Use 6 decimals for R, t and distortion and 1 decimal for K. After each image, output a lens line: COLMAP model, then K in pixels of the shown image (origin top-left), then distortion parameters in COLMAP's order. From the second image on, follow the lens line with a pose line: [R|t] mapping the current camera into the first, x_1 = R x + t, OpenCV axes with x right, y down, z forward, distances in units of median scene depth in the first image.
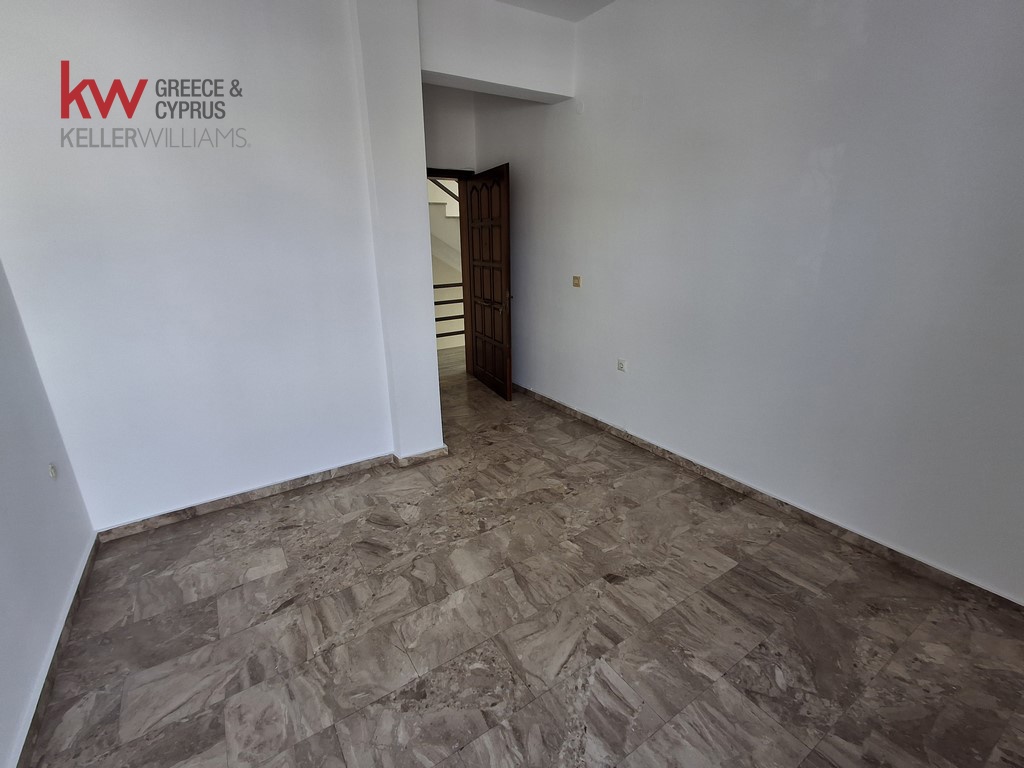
lens RADIAL K [[468.3, 0, 504.3], [0, 468.3, 388.3], [0, 0, 1]] dist [-0.014685, 0.016481]
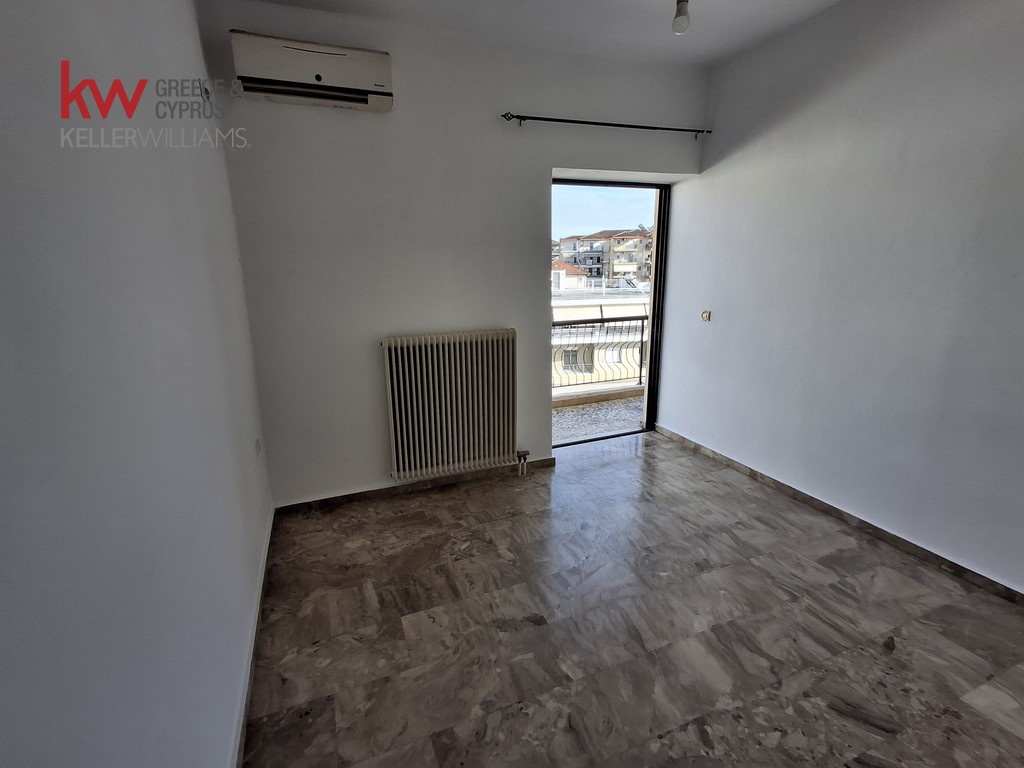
lens RADIAL K [[473.7, 0, 504.3], [0, 473.7, 385.3], [0, 0, 1]] dist [-0.000128, 0.001645]
pose [[-0.981017, -0.010353, 0.193647, 0.115332], [0.096628, 0.839684, 0.534409, -0.549604], [-0.168135, 0.542976, -0.822744, 1.581695]]
